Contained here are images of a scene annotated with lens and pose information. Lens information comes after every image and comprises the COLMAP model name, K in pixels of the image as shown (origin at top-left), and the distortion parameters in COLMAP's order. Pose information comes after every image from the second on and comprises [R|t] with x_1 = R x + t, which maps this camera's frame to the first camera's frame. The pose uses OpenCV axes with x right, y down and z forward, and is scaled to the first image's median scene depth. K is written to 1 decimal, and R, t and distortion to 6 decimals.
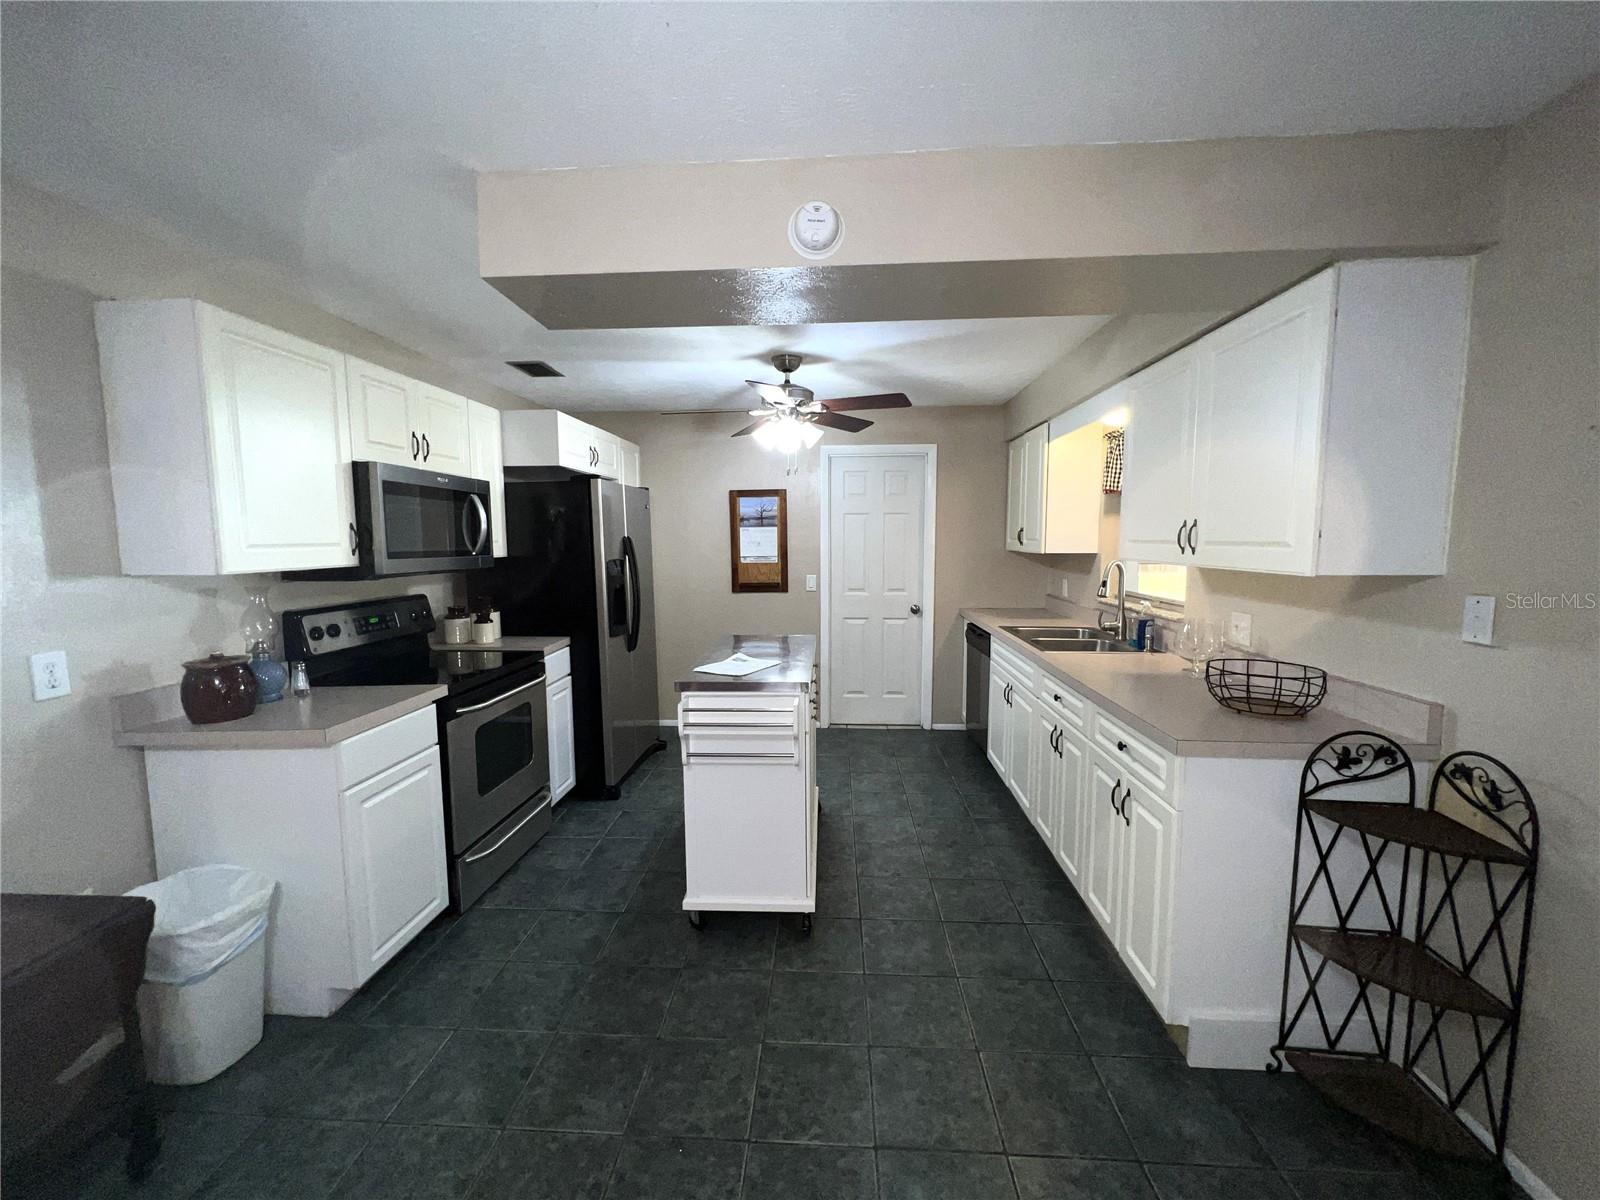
lens RADIAL K [[640.5, 0, 797.2], [0, 640.5, 598.6], [0, 0, 1]] dist [-0.004323, 0.000504]
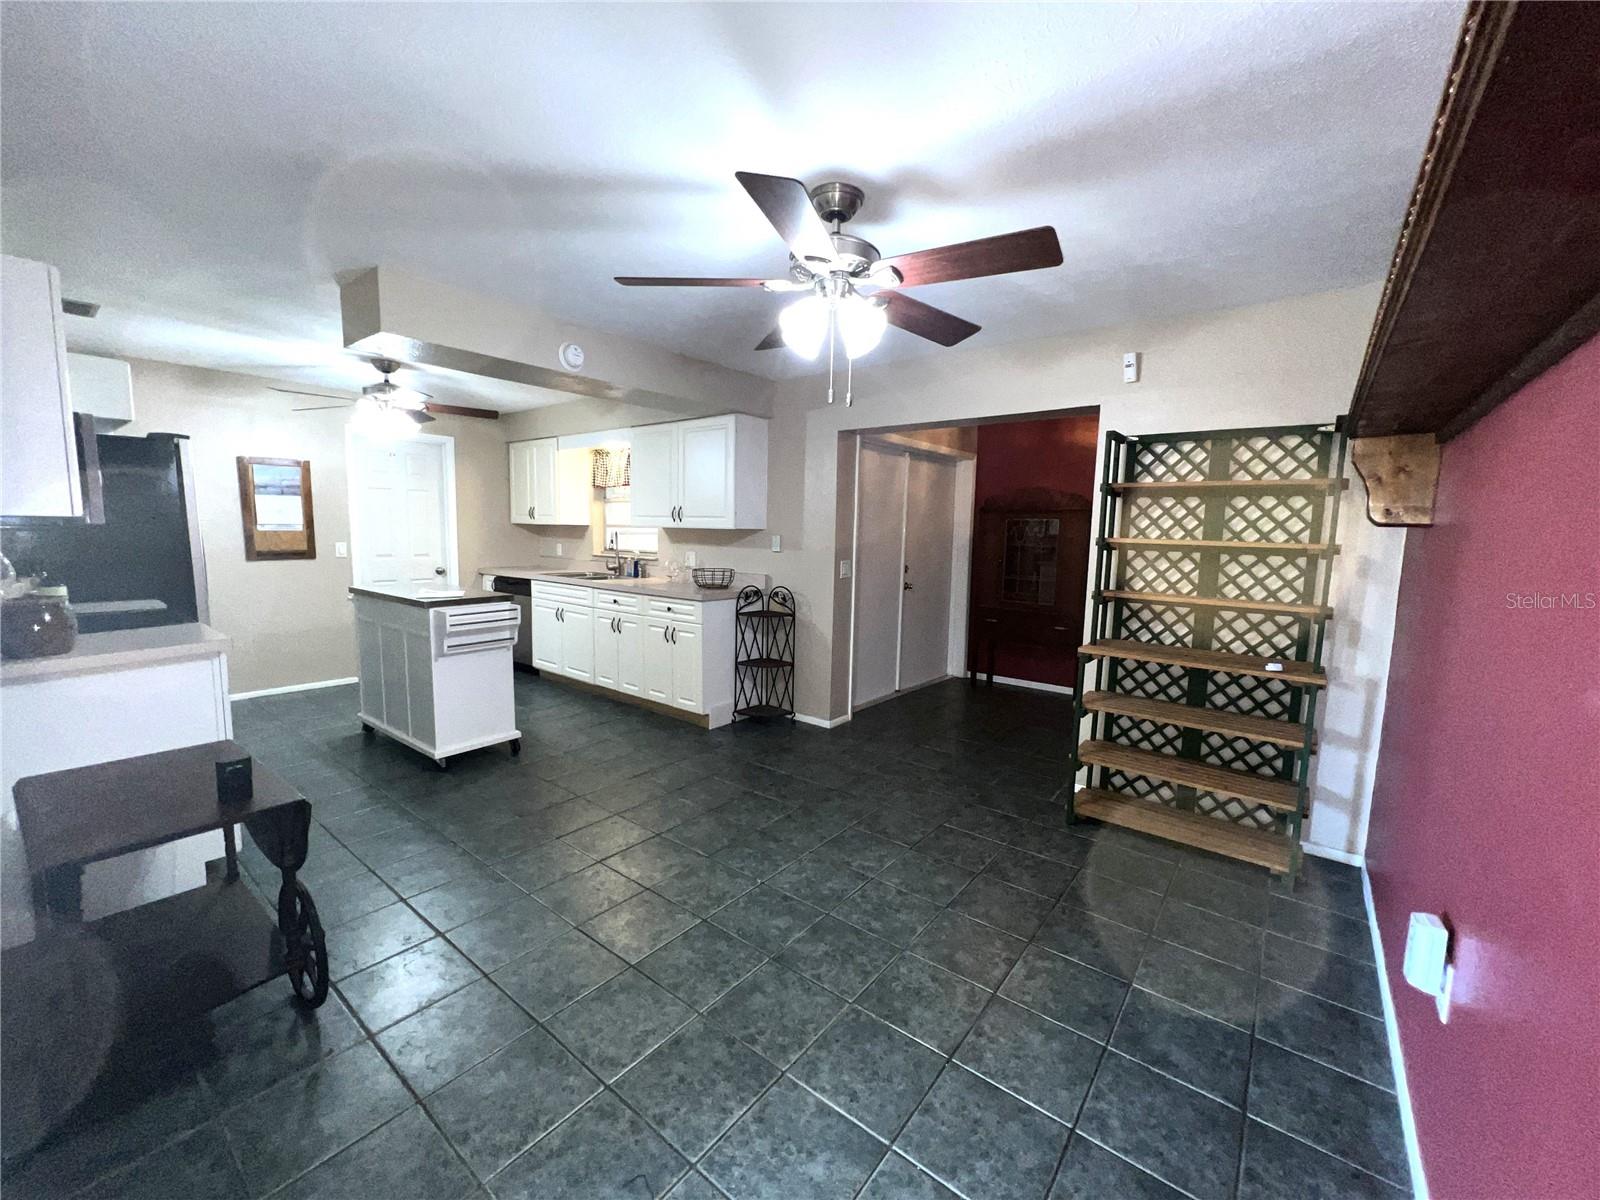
lens RADIAL K [[643.7, 0, 800.4], [0, 643.7, 599.1], [0, 0, 1]] dist [-0.001316, -0.000076]
pose [[0.571732, -0.073889, 0.817106, -1.184241], [0.055432, 0.997139, 0.051383, 0.126420], [-0.818566, 0.015916, 0.574193, -0.720882]]
